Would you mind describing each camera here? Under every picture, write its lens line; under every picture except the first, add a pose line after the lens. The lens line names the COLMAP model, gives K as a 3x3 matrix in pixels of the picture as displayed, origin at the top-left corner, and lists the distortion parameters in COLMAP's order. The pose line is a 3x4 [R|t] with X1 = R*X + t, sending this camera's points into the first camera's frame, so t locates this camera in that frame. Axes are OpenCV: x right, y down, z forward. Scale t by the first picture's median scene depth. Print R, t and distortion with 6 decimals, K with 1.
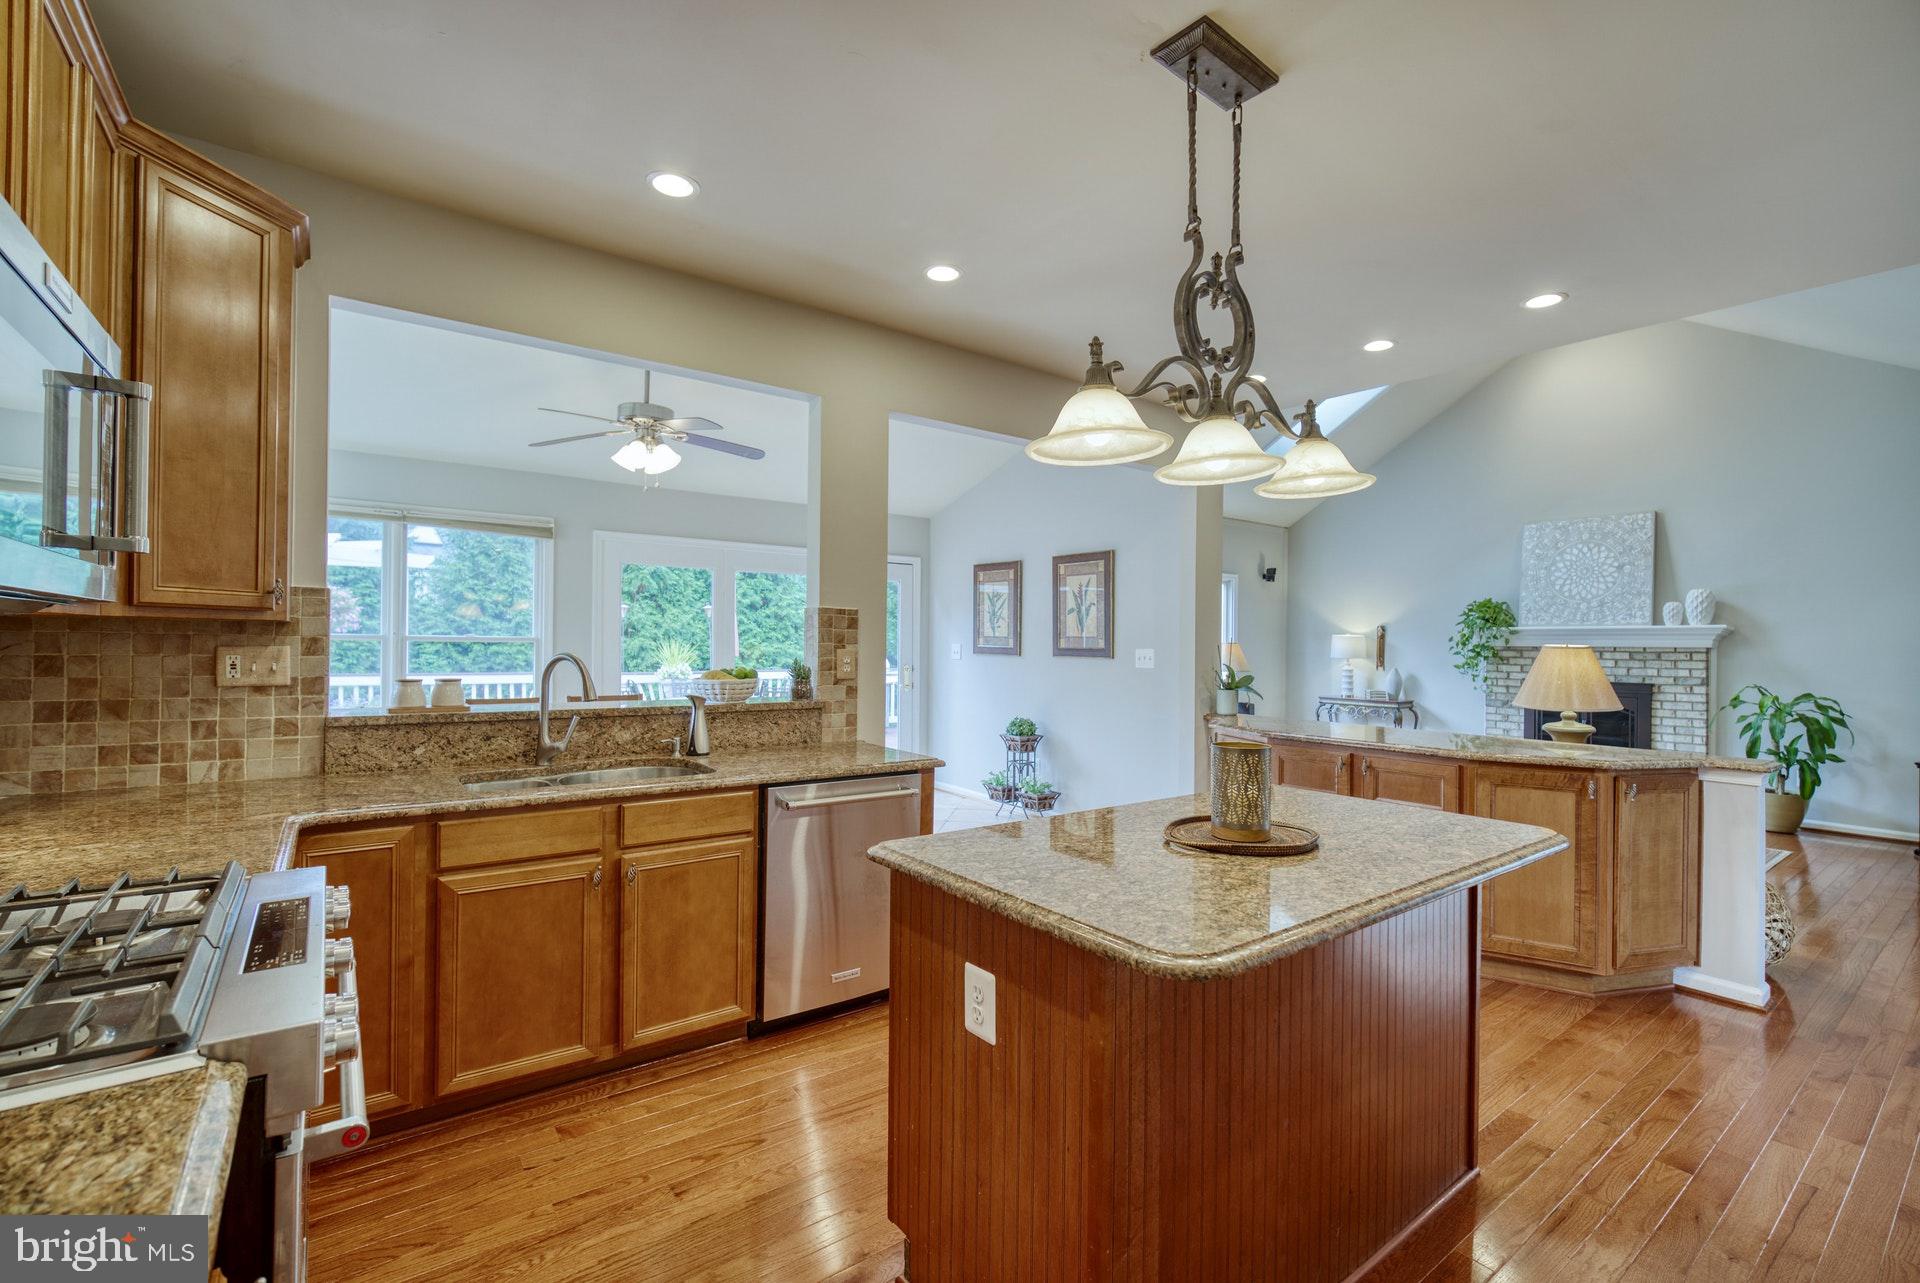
lens RADIAL K [[835.8, 0, 962.8], [0, 835.8, 635.6], [0, 0, 1]] dist [-0.014527, 0.002955]
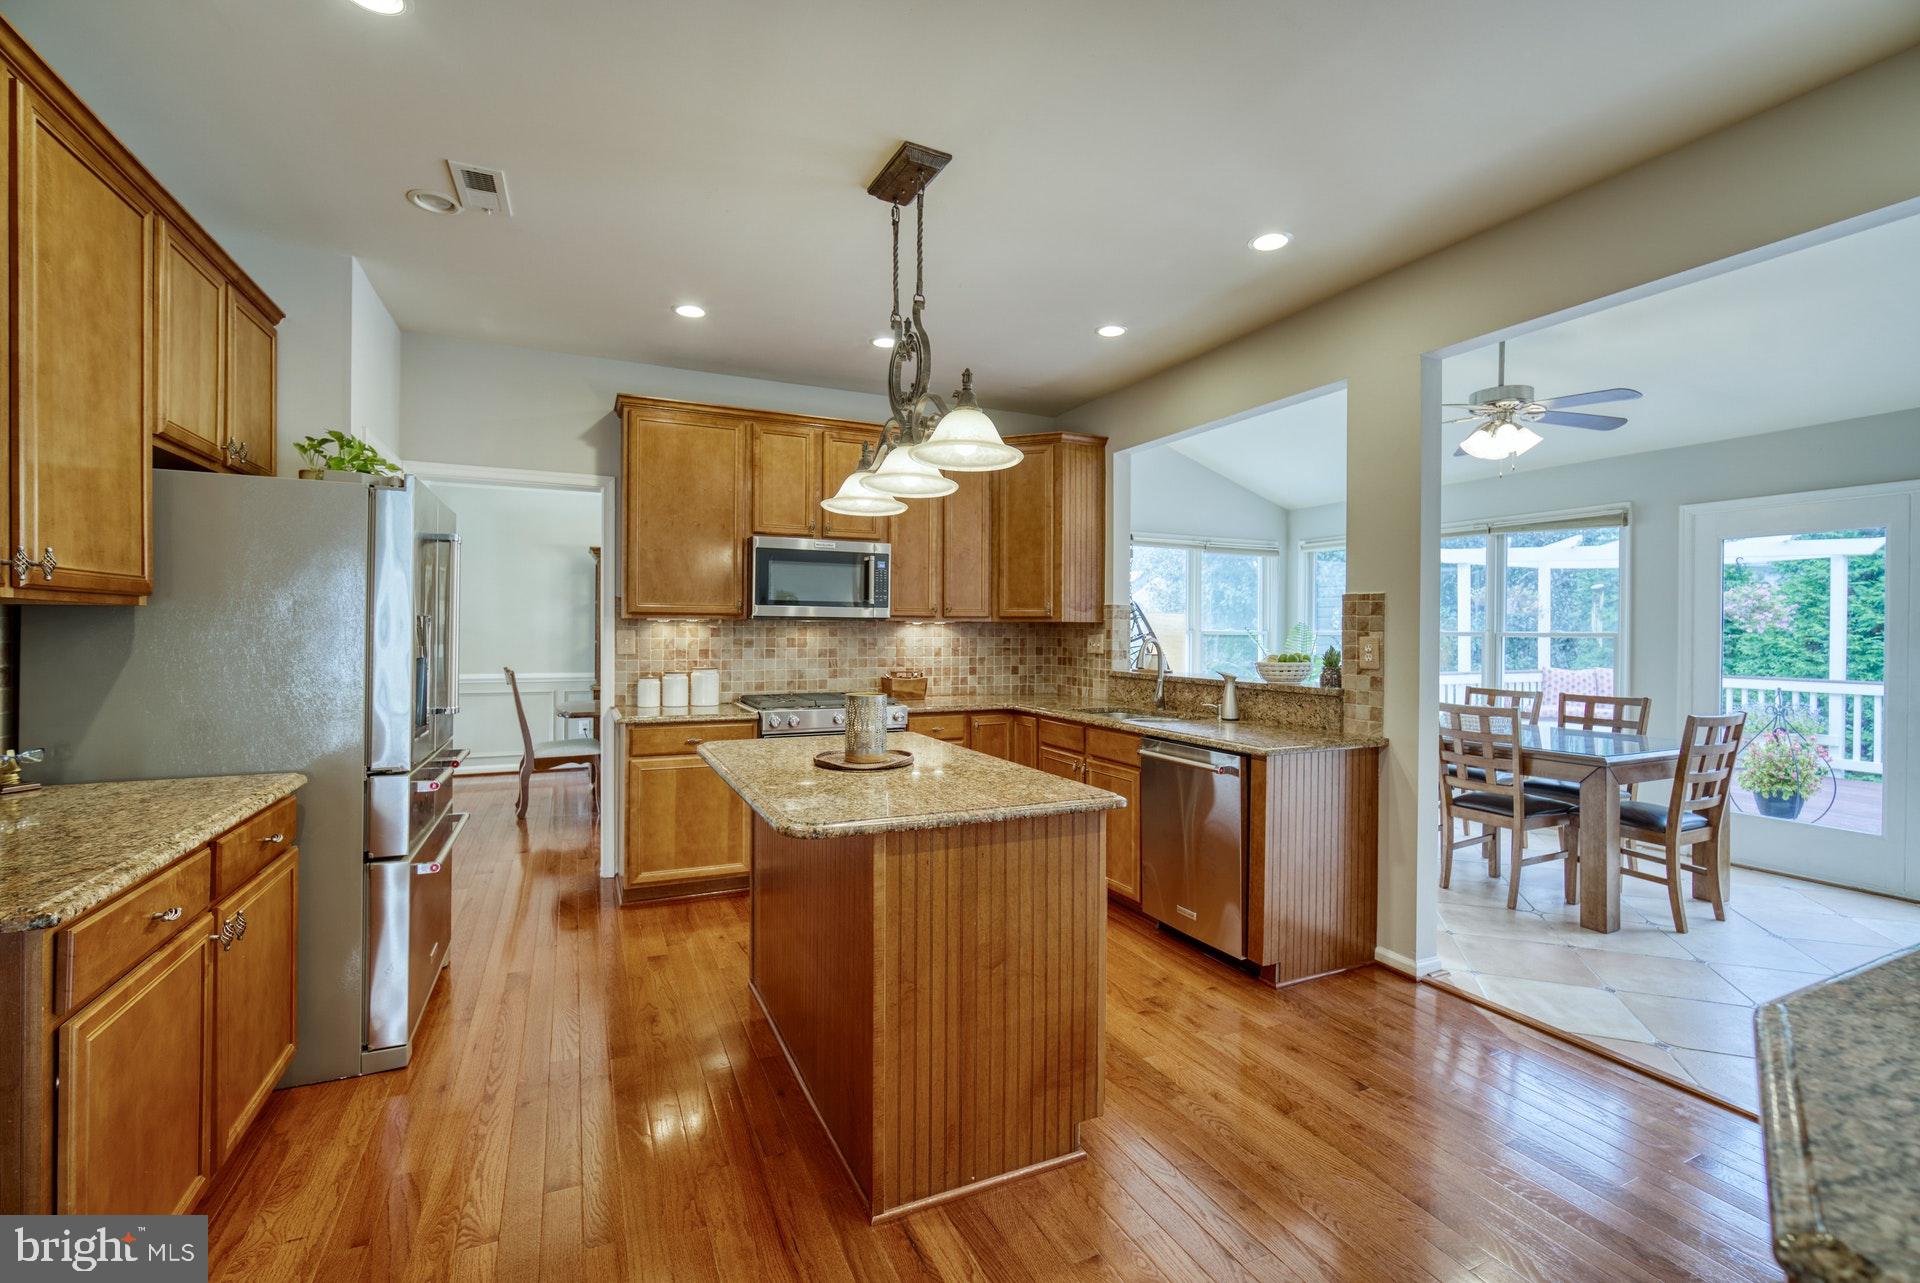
lens RADIAL K [[835.8, 0, 971.1], [0, 835.8, 637.2], [0, 0, 1]] dist [-0.014527, 0.002955]
pose [[-0.195624, -0.007614, -0.980649, 0.872151], [-0.001687, 0.999971, -0.007427, 0.024612], [0.980678, 0.000202, -0.195631, 0.759180]]
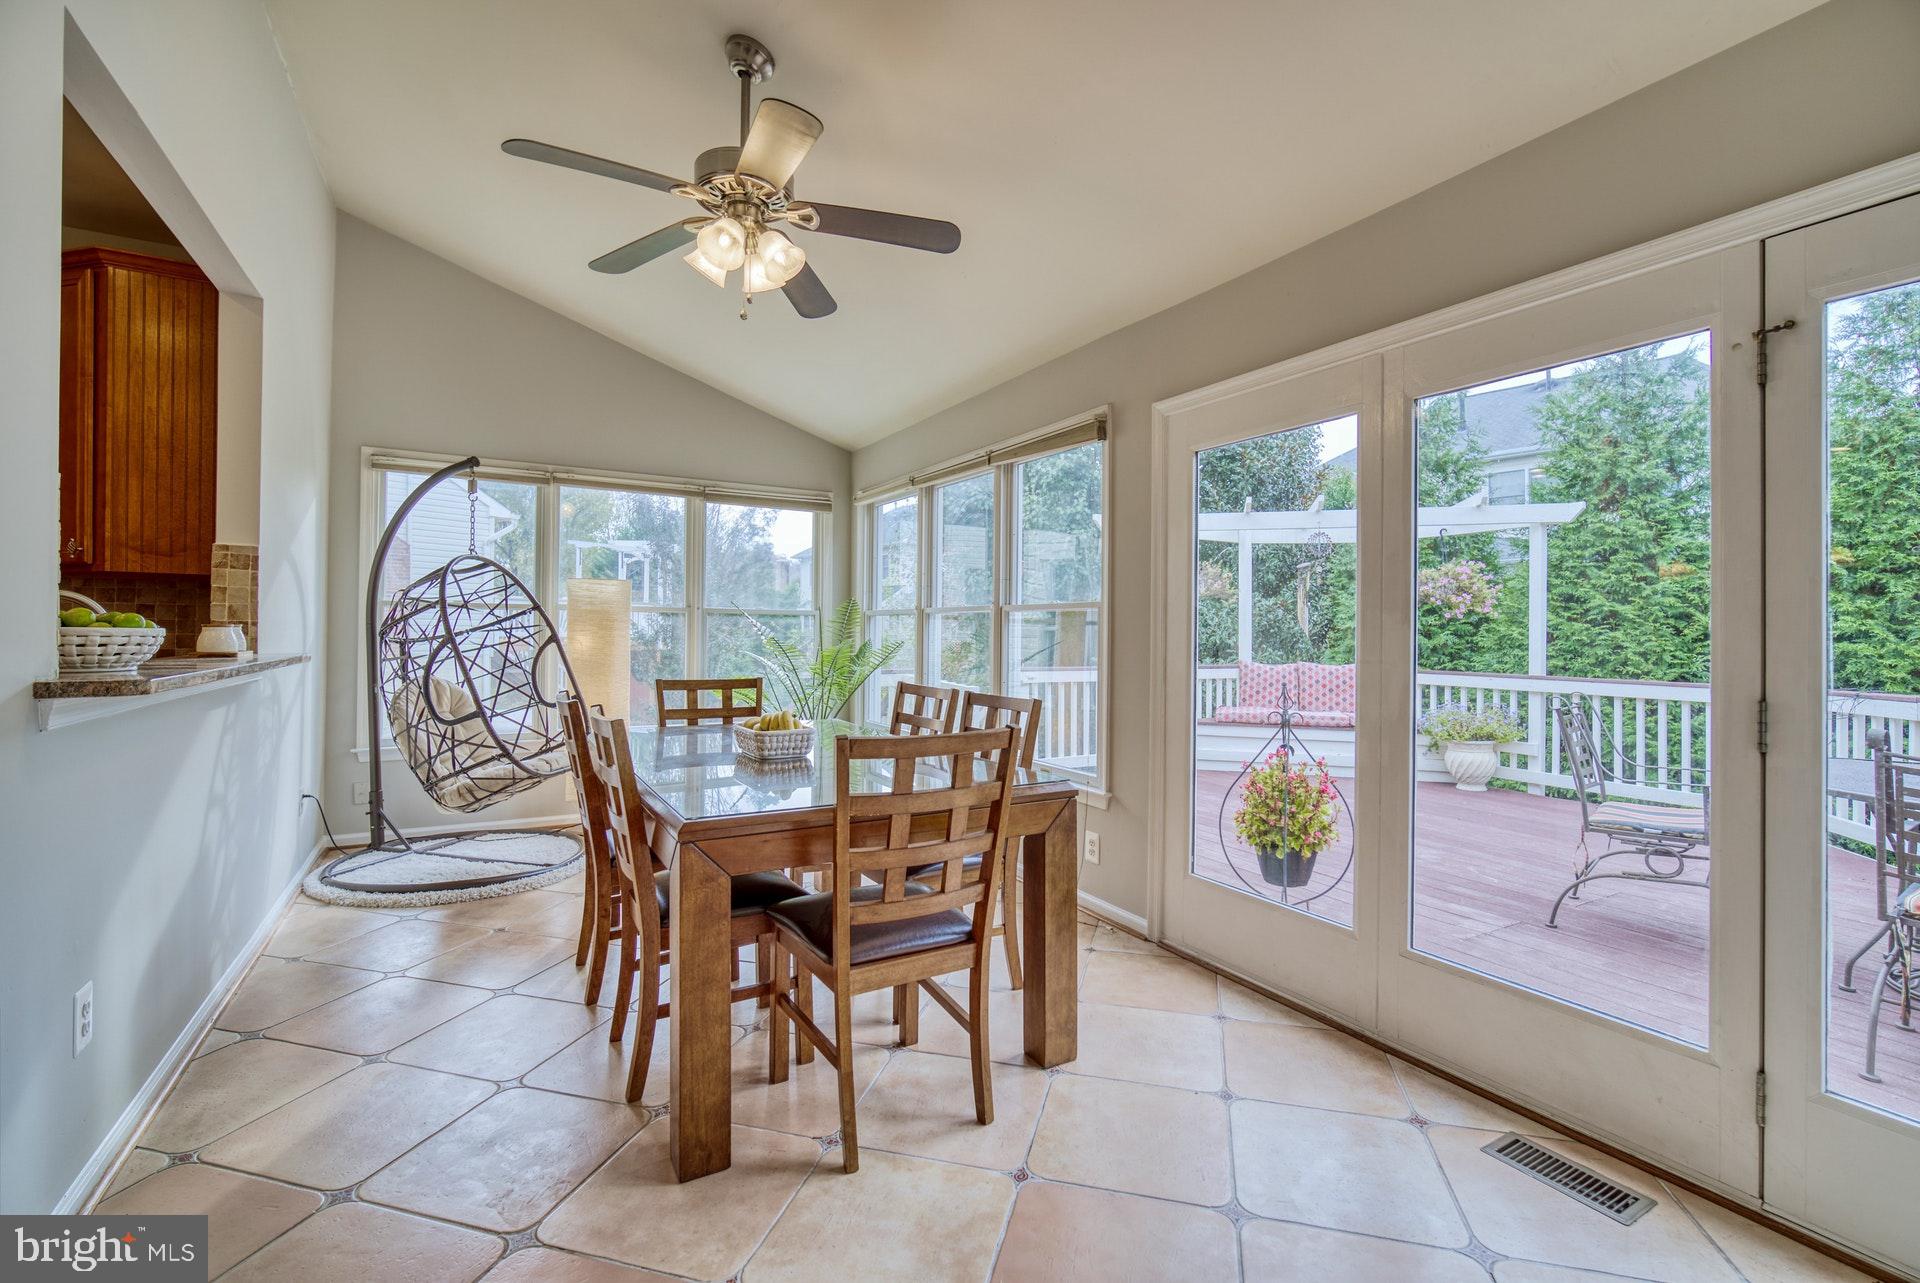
lens RADIAL K [[835.8, 0, 967.3], [0, 835.8, 631.3], [0, 0, 1]] dist [-0.014527, 0.002955]
pose [[-0.106755, -0.014781, -0.994175, 0.192745], [-0.005231, 0.999884, -0.014304, 0.054398], [0.994272, 0.003673, -0.106820, 1.557168]]
